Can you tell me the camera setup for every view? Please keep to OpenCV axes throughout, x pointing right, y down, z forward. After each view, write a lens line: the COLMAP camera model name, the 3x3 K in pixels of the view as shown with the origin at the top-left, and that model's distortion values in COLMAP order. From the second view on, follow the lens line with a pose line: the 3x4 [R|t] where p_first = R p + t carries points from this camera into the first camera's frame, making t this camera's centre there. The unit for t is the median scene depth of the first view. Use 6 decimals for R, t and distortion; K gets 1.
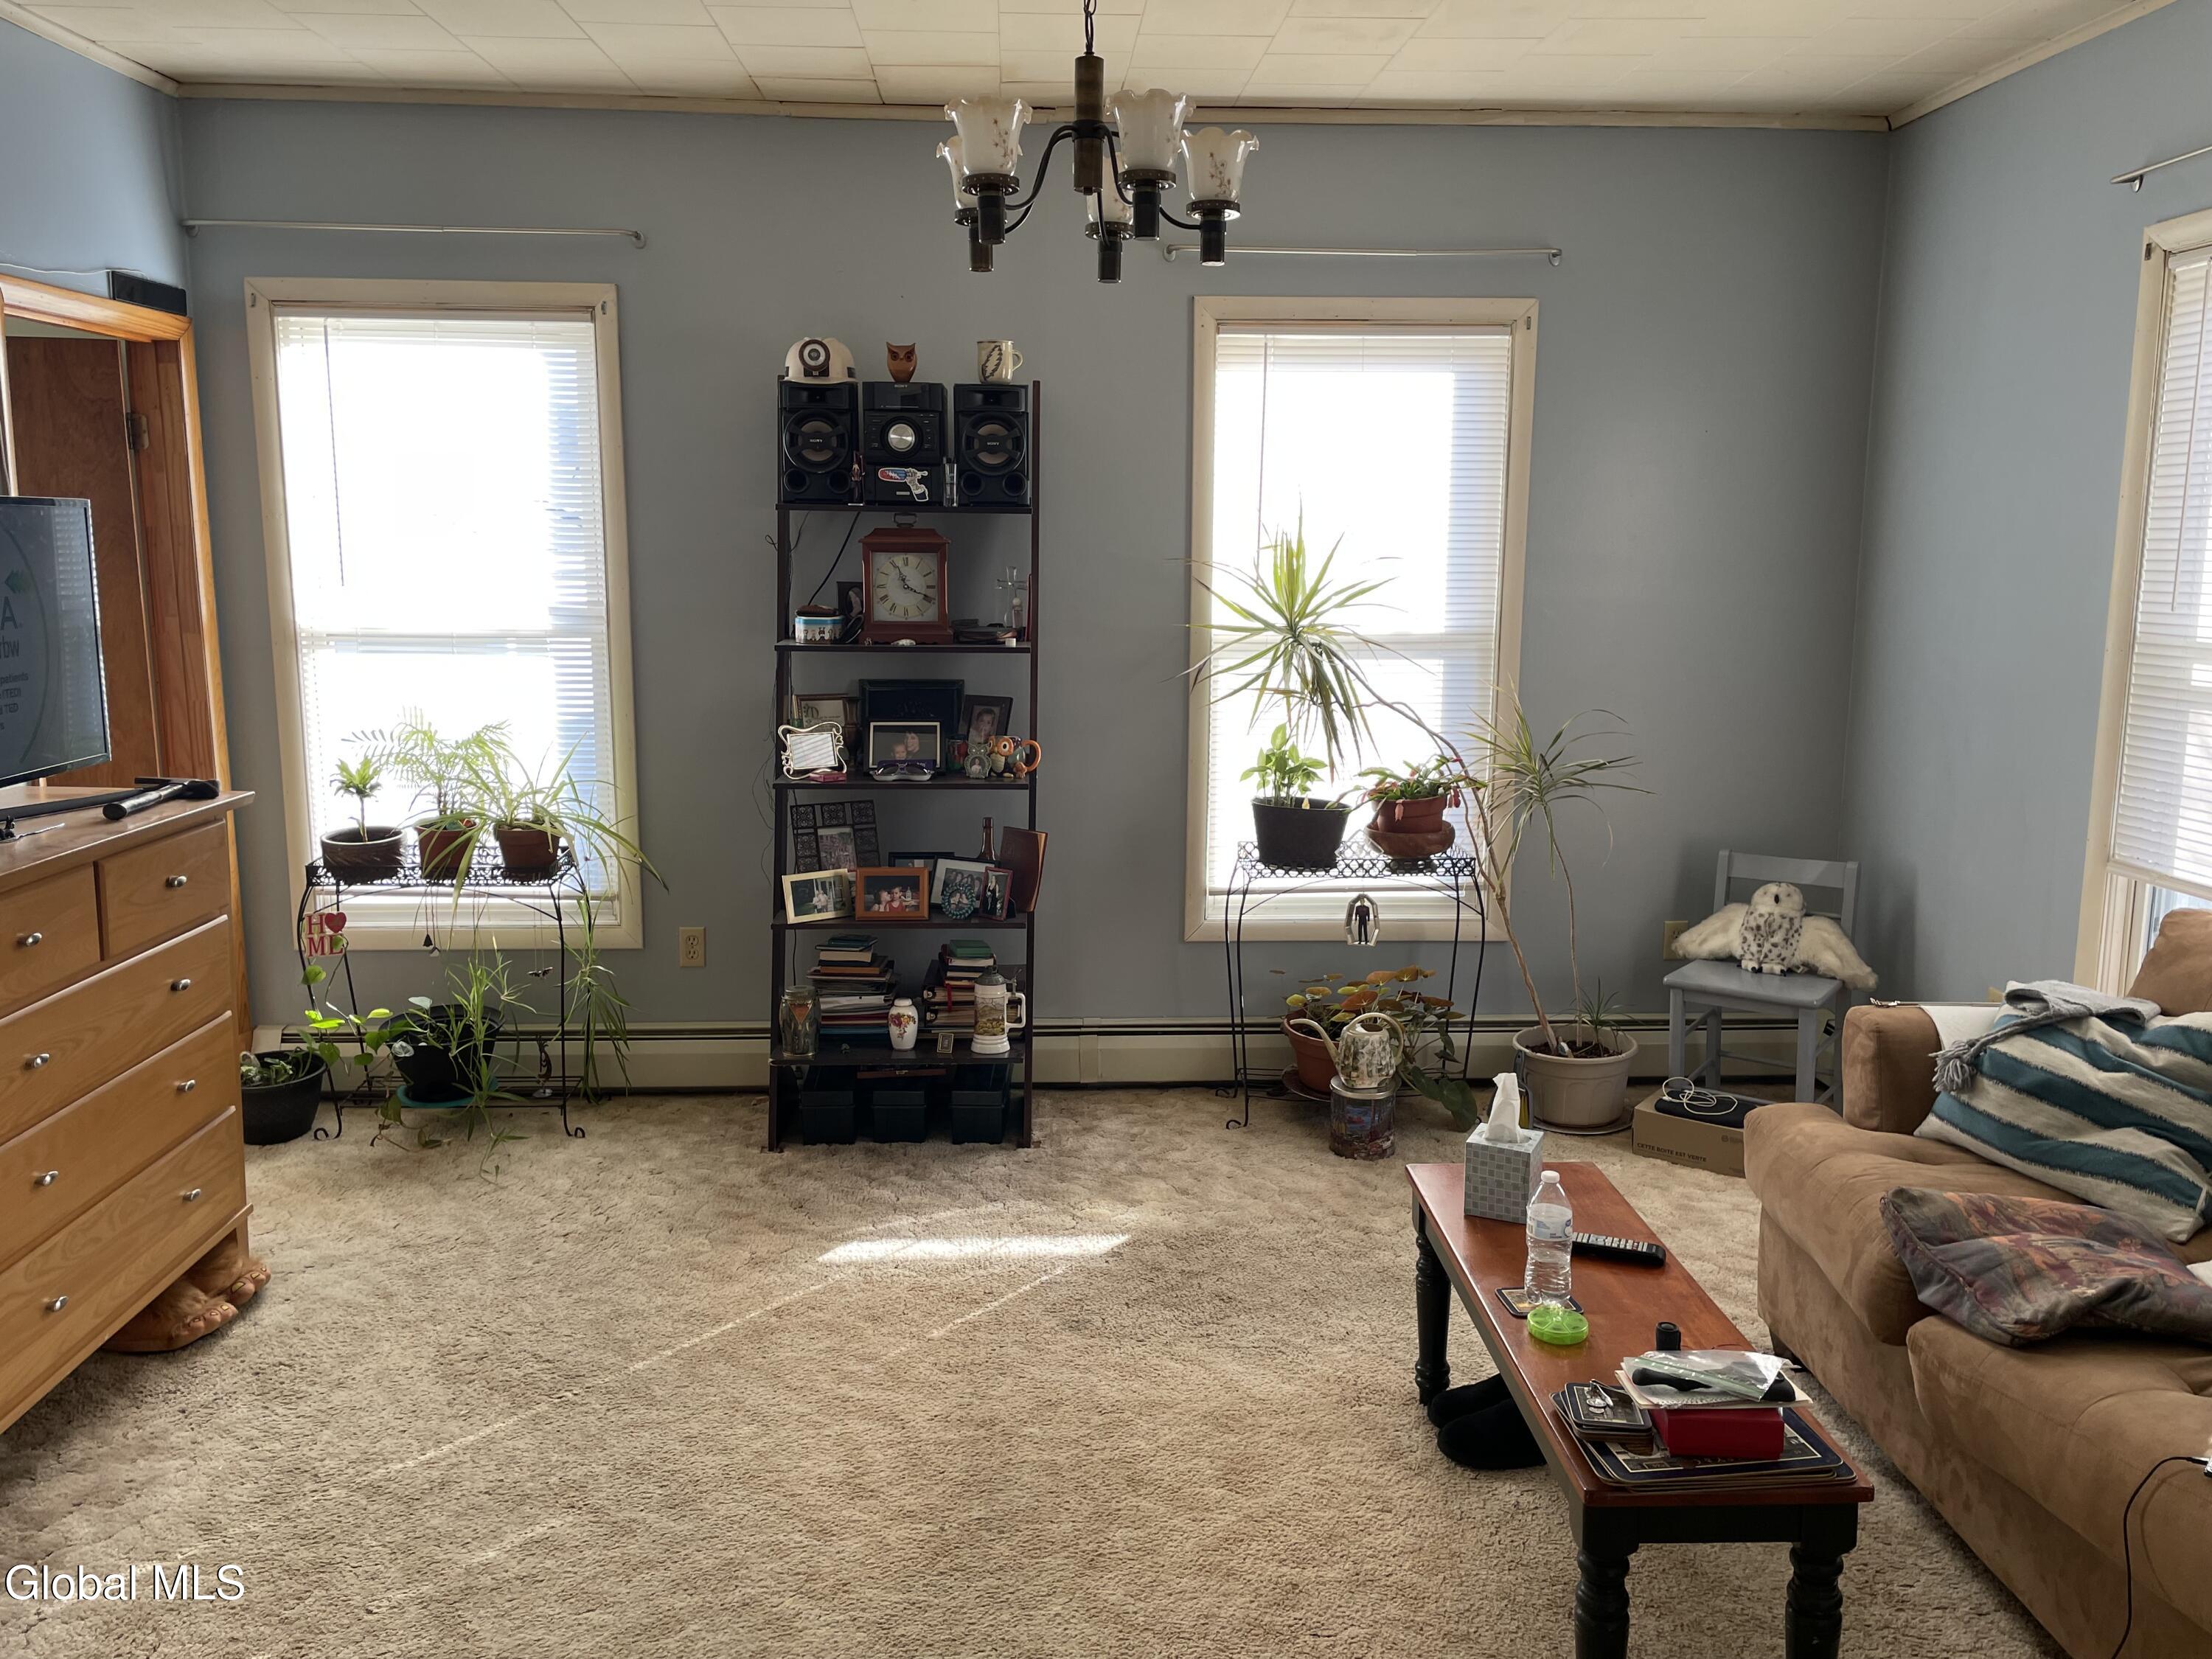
lens RADIAL K [[1681.5, 0, 1105.4], [0, 1681.5, 820.7], [0, 0, 1]] dist [0.109259, -0.148769]
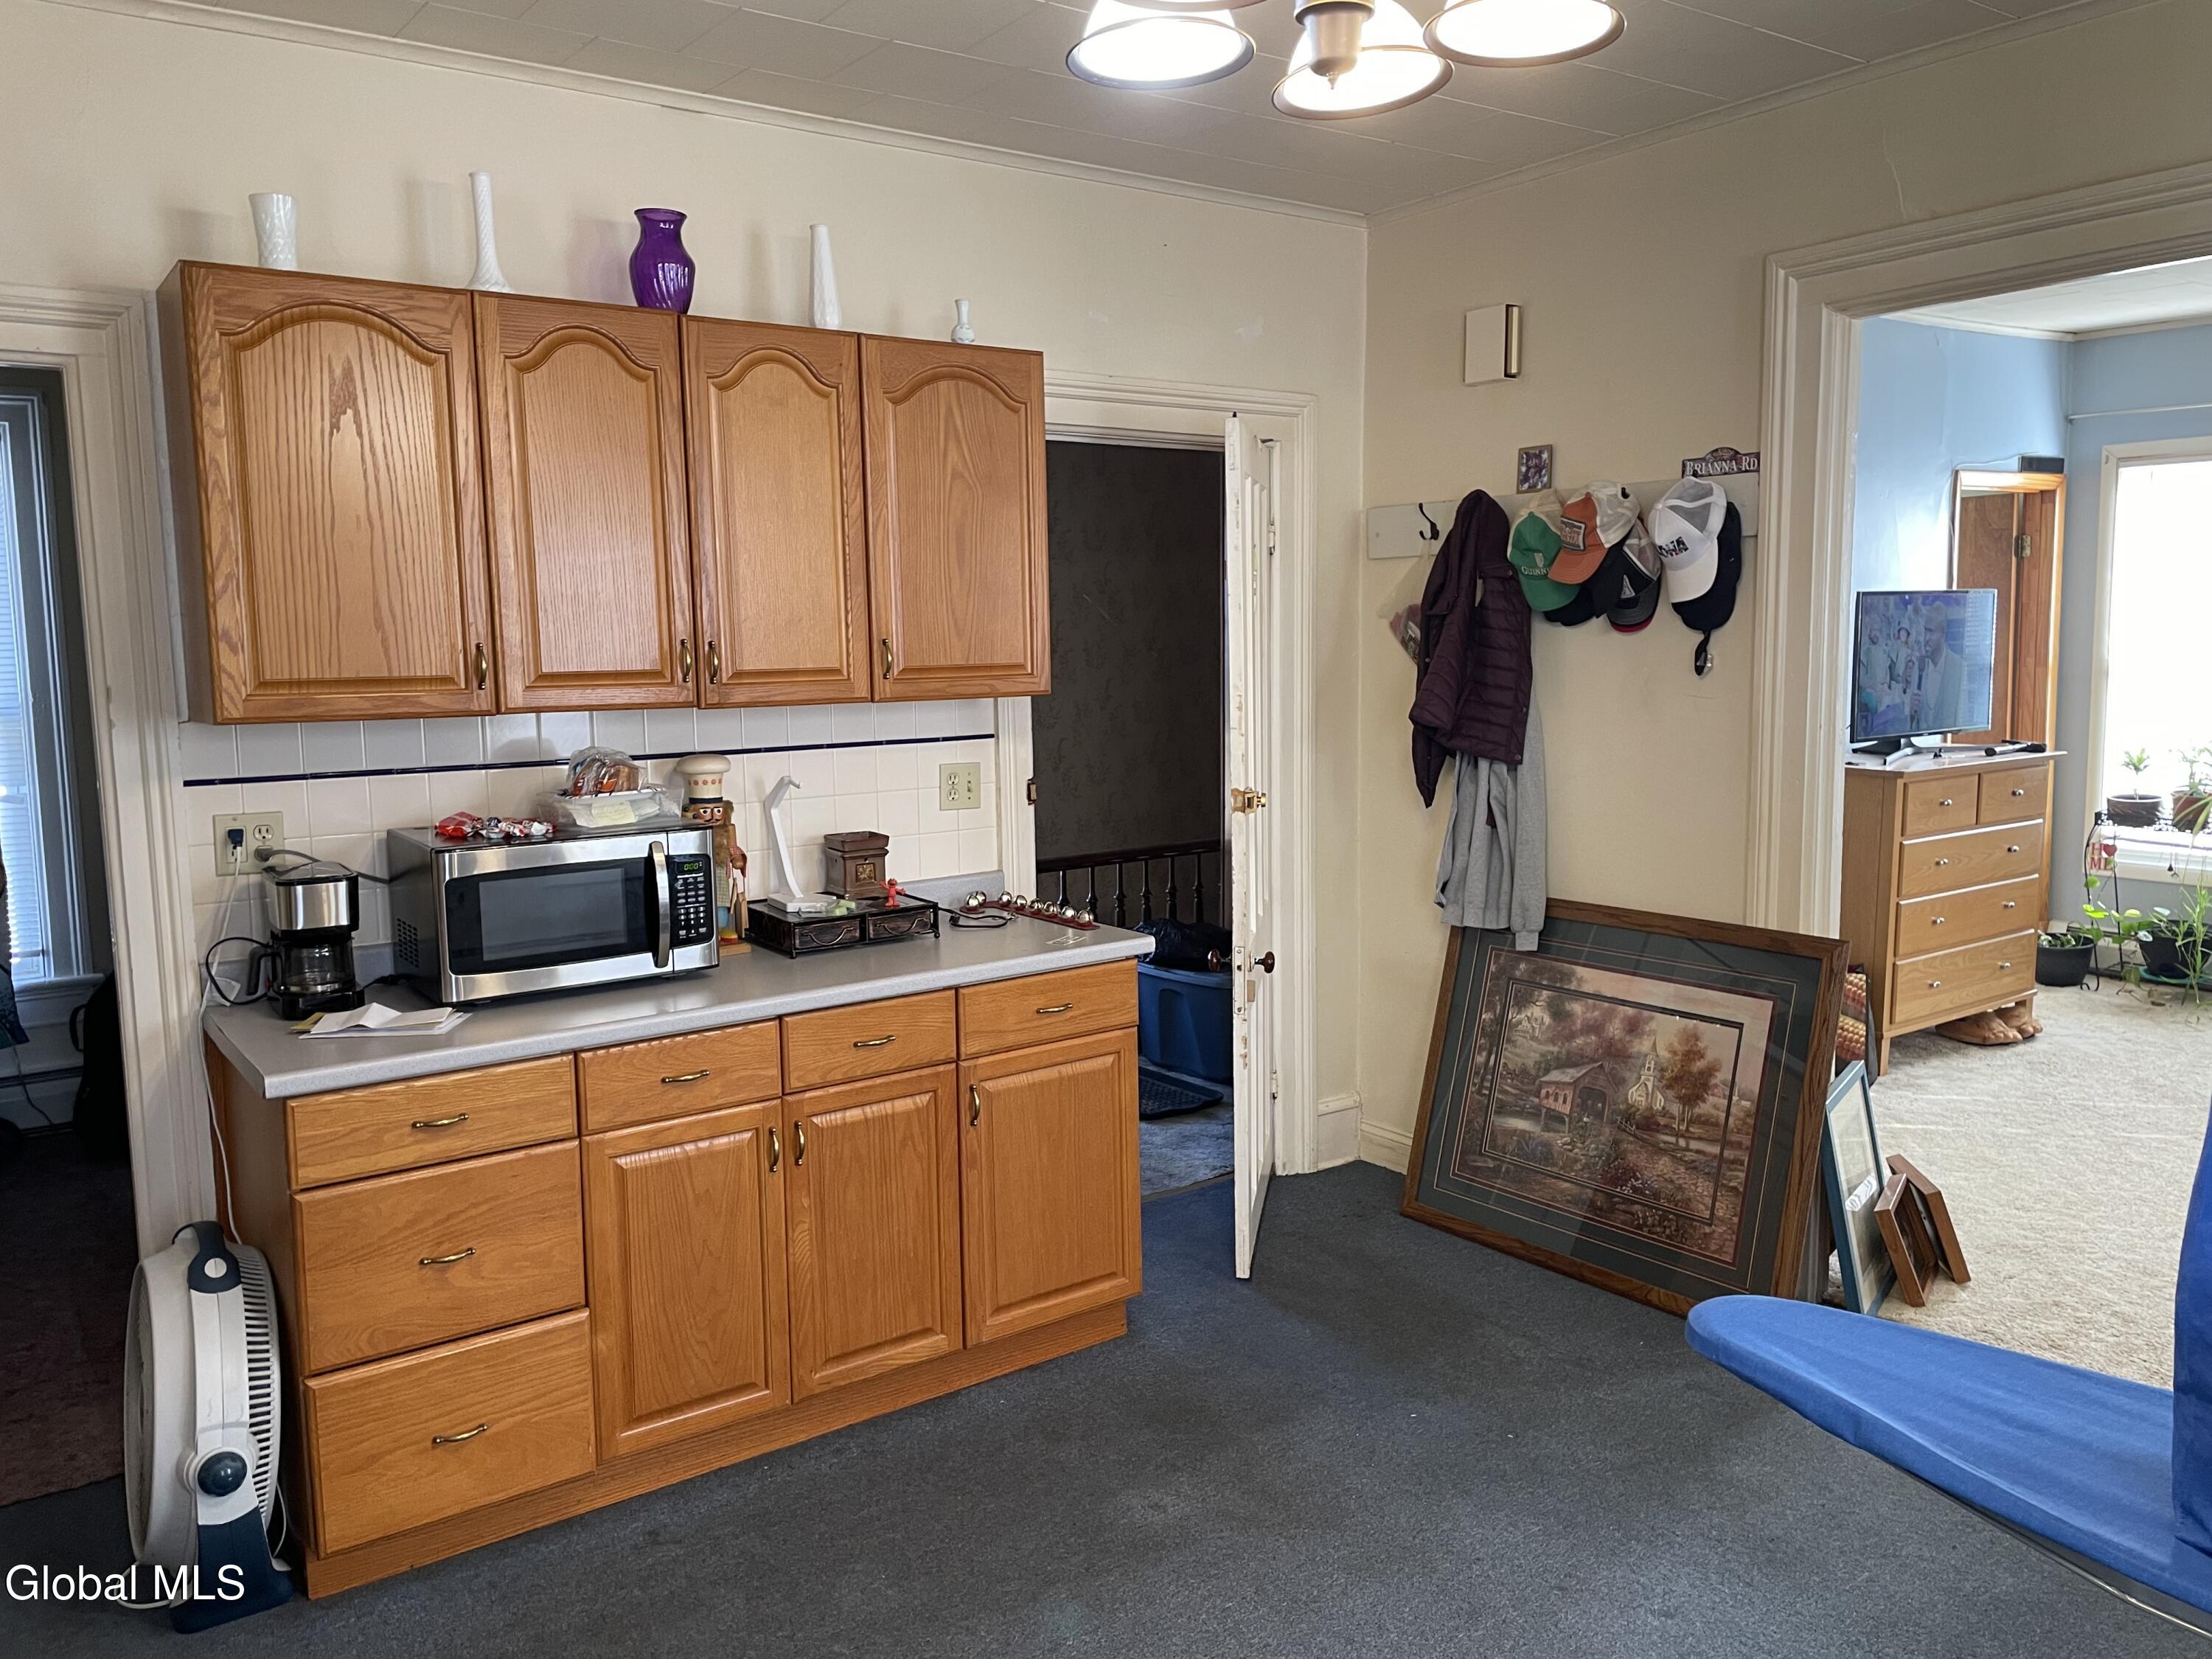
lens RADIAL K [[1681.5, 0, 1105.4], [0, 1681.5, 820.7], [0, 0, 1]] dist [0.109259, -0.148769]
pose [[0.554525, 0.079085, -0.828401, 0.406112], [-0.112299, 0.993480, 0.019672, 0.125713], [0.824555, 0.082120, 0.559790, -0.768582]]
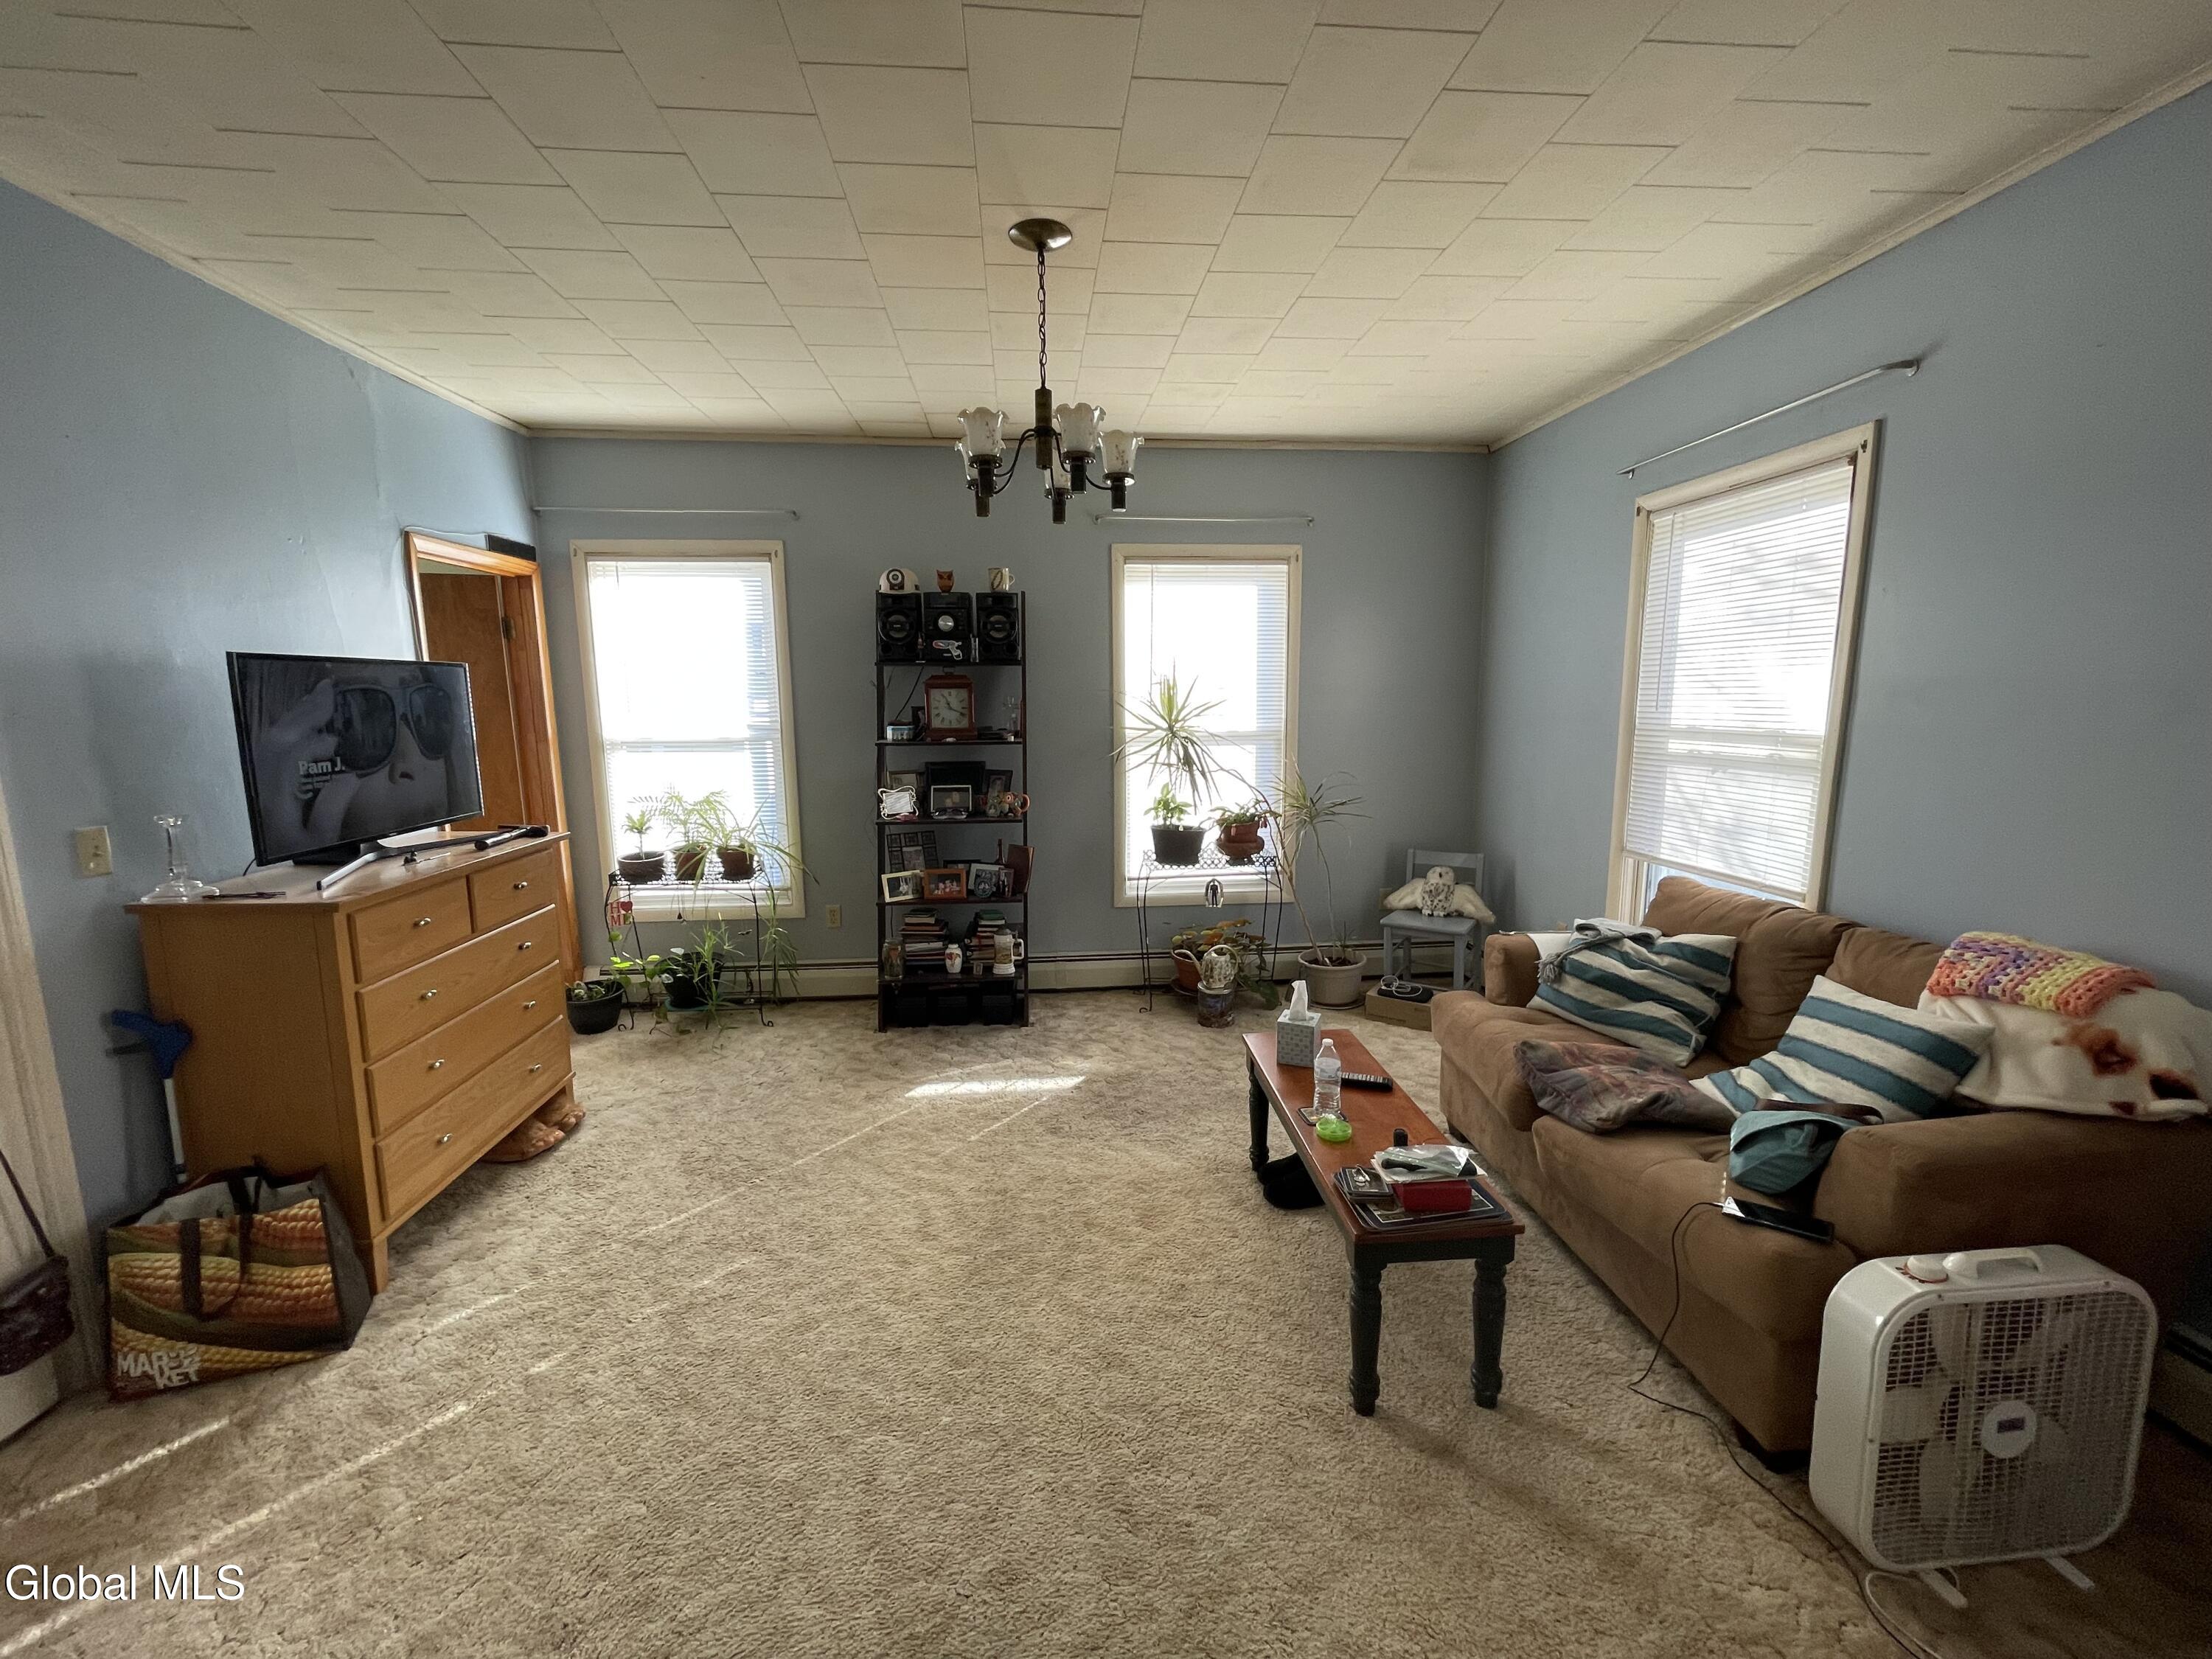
lens RADIAL K [[903.7, 0, 1100.5], [0, 903.7, 833.3], [0, 0, 1]] dist [-0.001143, -0.000075]
pose [[0.999343, -0.020336, 0.030009, 0.008298], [0.020568, 0.999761, -0.007439, 0.001615], [-0.029851, 0.008051, 0.999522, 0.074109]]
